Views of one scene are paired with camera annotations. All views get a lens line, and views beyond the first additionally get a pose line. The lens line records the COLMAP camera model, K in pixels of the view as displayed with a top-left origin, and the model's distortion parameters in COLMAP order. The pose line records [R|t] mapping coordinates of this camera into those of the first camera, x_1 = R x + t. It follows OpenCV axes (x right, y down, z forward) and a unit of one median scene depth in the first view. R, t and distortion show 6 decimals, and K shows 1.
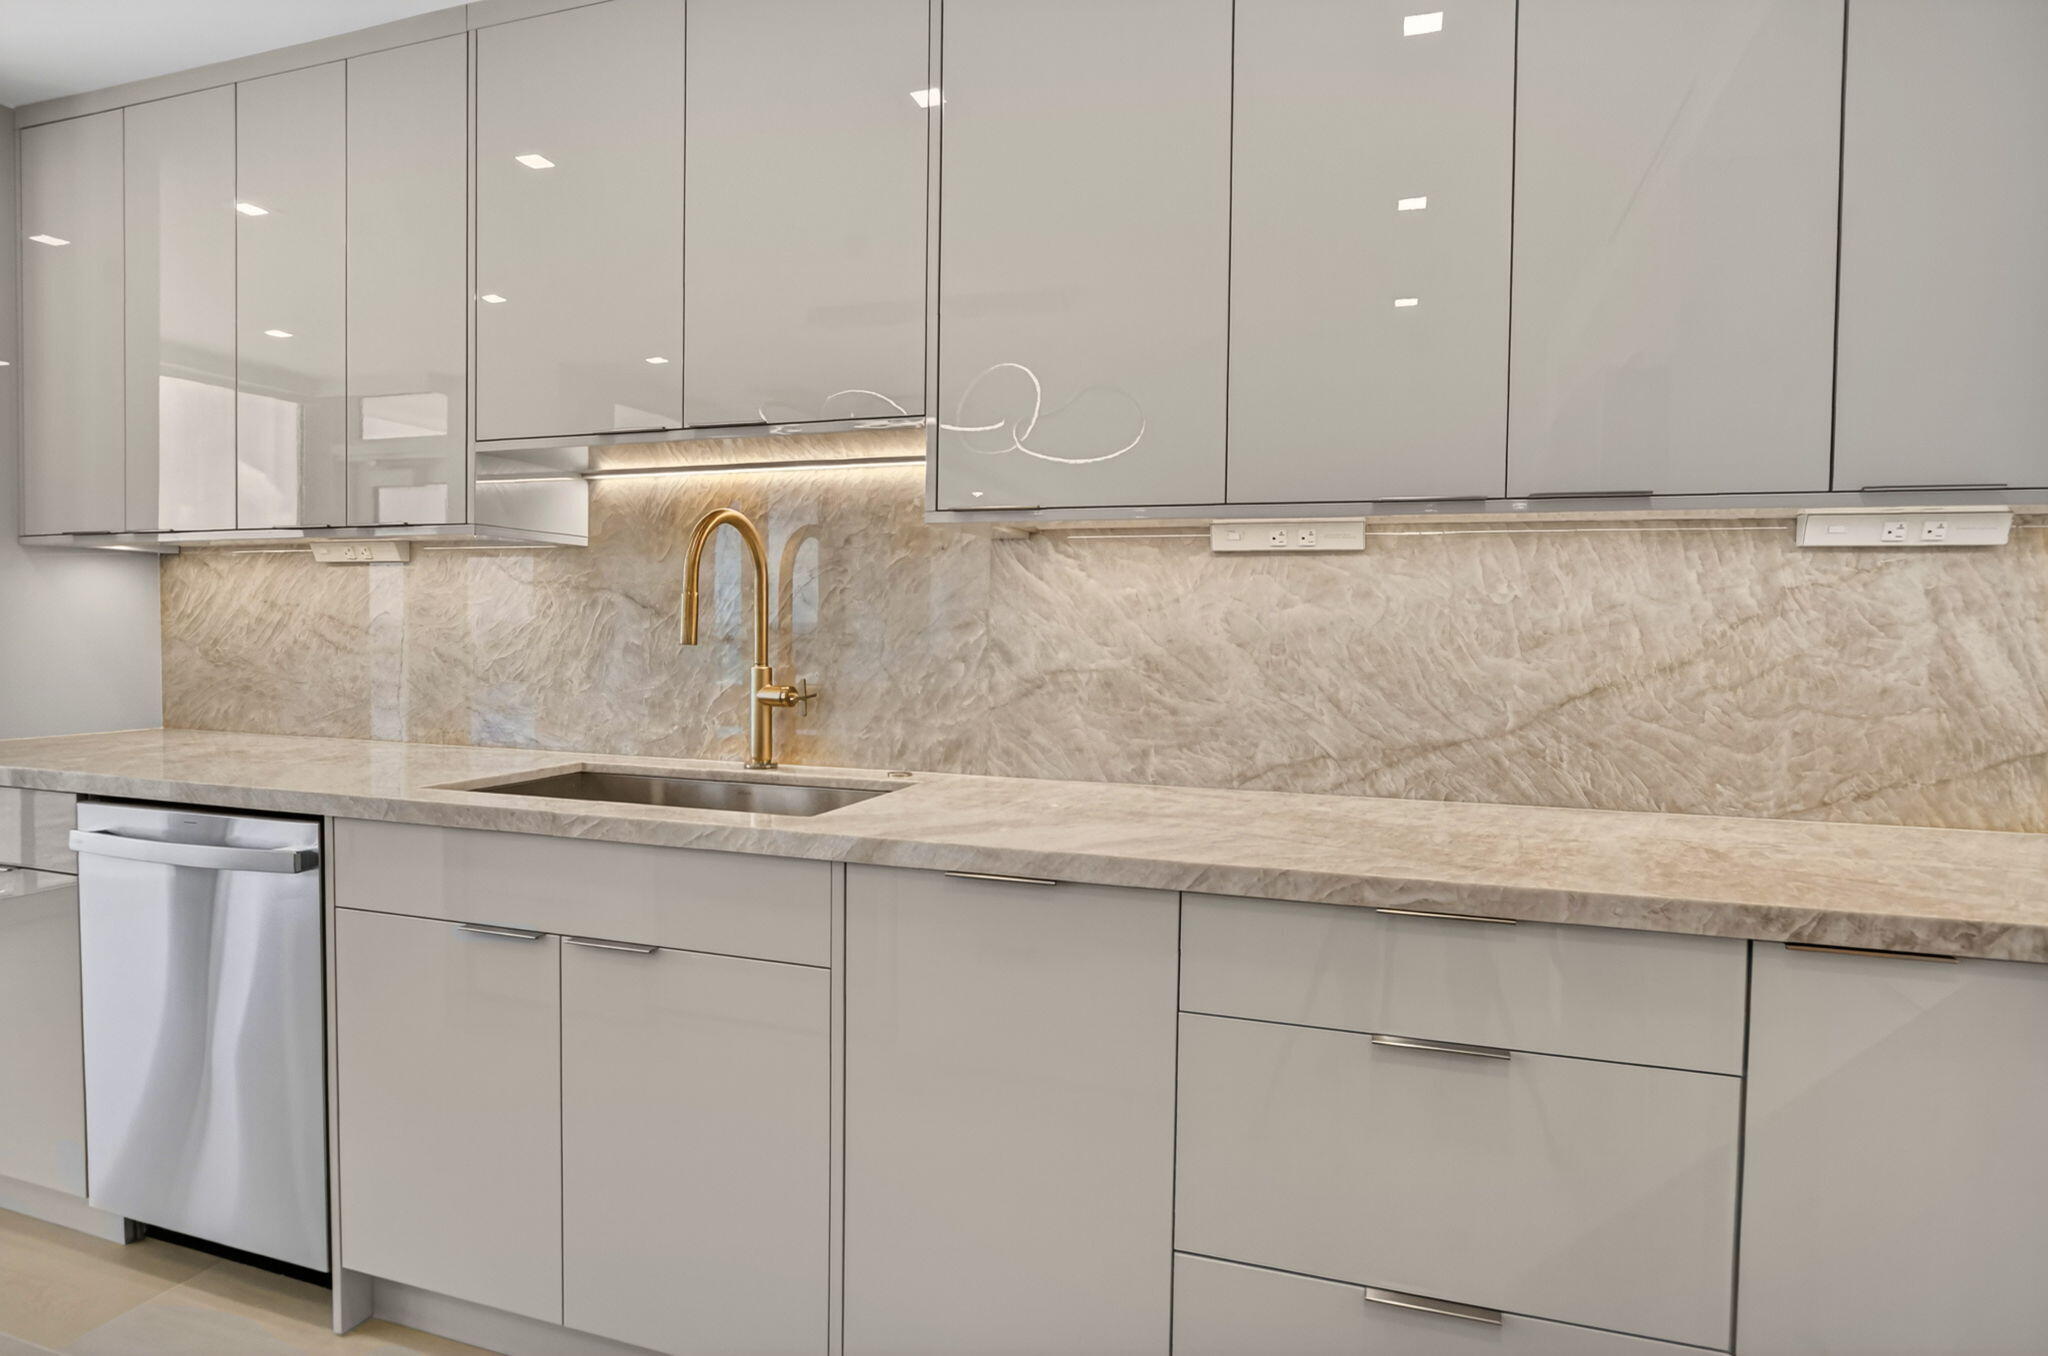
lens RADIAL K [[924.5, 0, 1015.6], [0, 924.5, 658.0], [0, 0, 1]] dist [-0.018957, 0.000598]
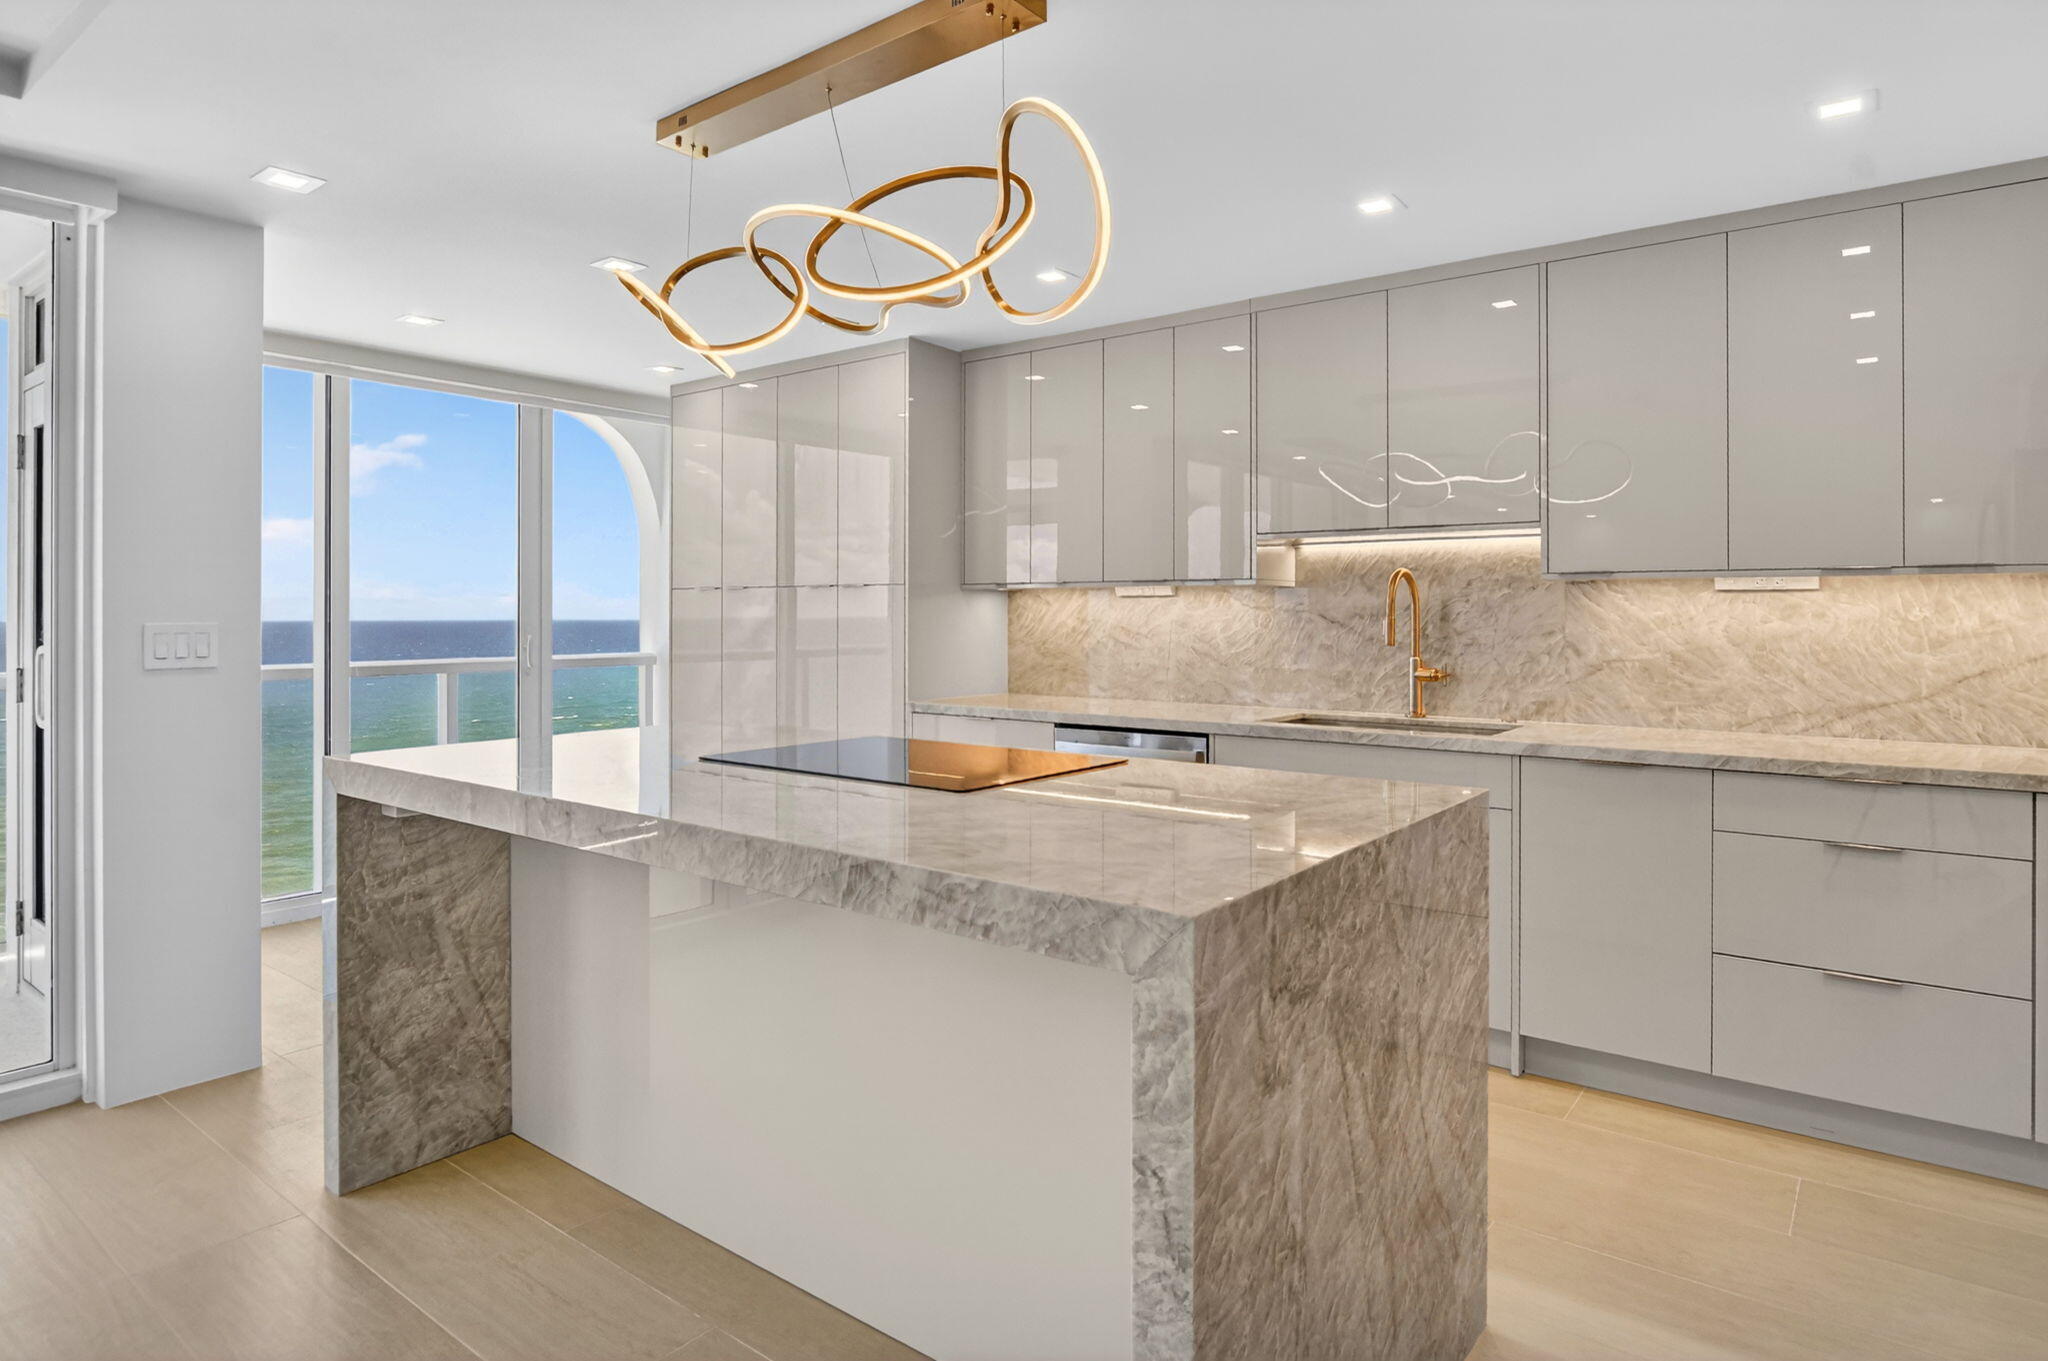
lens RADIAL K [[1143.8, 0, 1008.8], [0, 1143.8, 602.3], [0, 0, 1]] dist [-0.003679, -0.000526]
pose [[0.958862, -0.012380, -0.283602, -0.423990], [0.002290, 0.999353, -0.035884, -0.020088], [0.283863, 0.033758, 0.958270, -1.336311]]
